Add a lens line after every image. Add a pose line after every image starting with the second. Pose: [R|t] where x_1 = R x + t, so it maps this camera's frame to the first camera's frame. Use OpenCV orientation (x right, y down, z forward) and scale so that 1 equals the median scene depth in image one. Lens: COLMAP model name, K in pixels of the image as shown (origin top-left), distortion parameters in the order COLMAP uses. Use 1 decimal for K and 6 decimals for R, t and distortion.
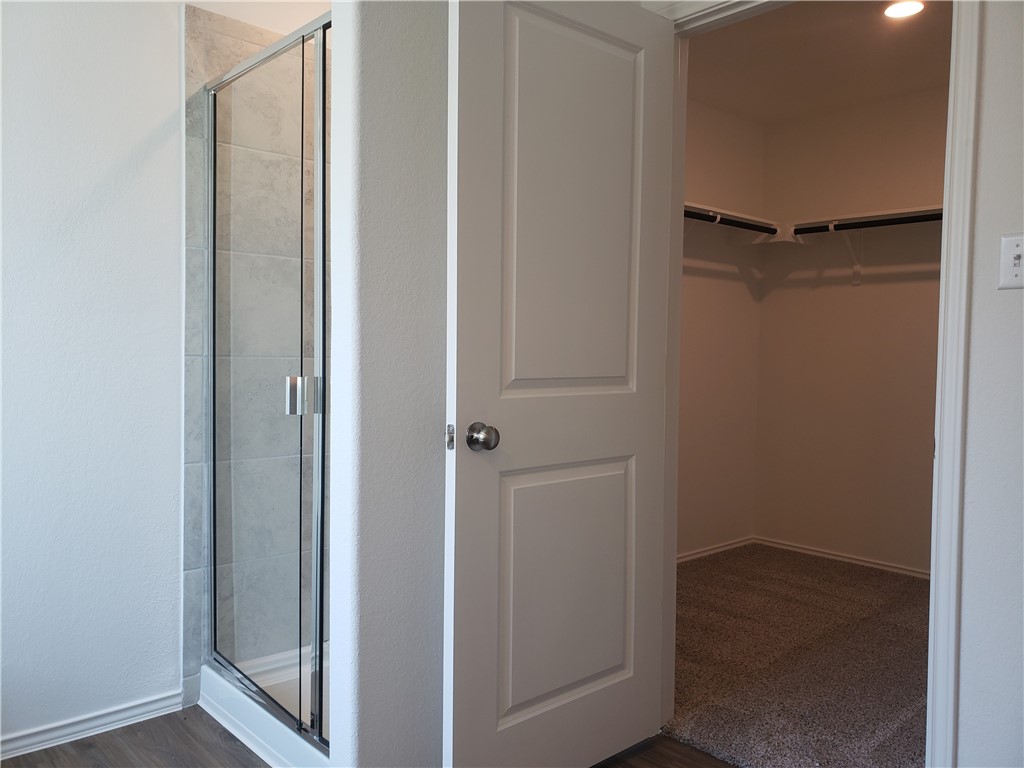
lens RADIAL K [[799.1, 0, 539.8], [0, 799.1, 392.0], [0, 0, 1]] dist [0.054000, -0.029405]
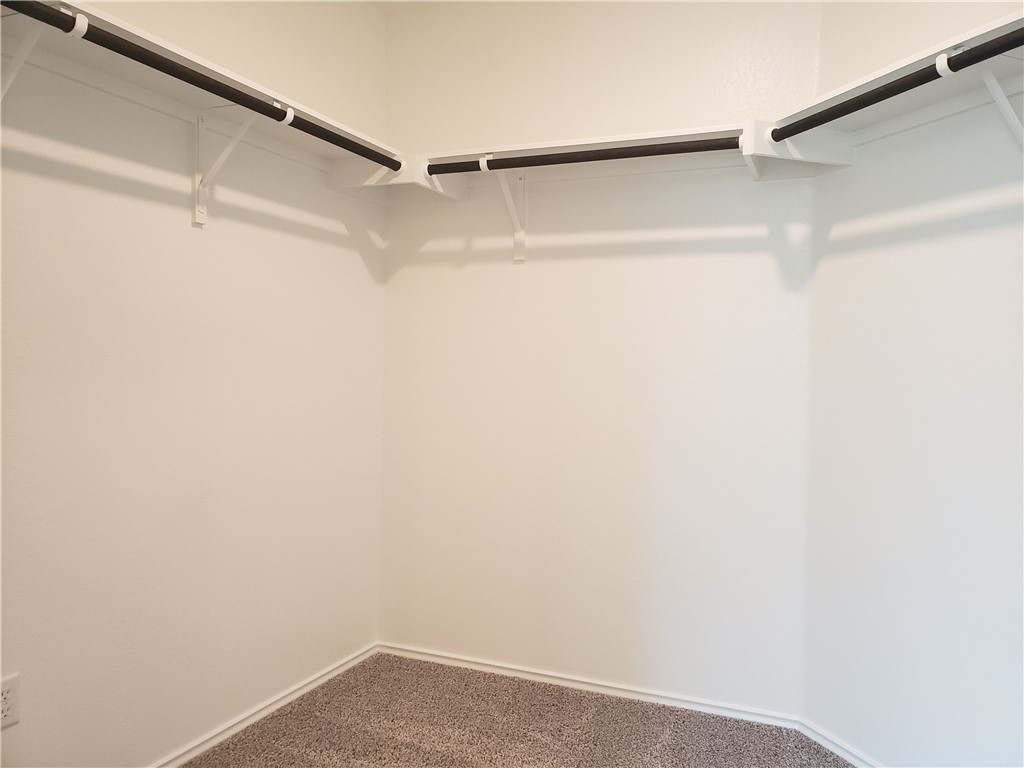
lens RADIAL K [[799.1, 0, 512.7], [0, 799.1, 382.2], [0, 0, 1]] dist [0.054000, -0.029405]
pose [[0.927729, -0.004621, 0.373226, 0.141682], [0.012891, 0.999724, -0.019665, -0.020151], [-0.373032, 0.023055, 0.927532, 0.395059]]
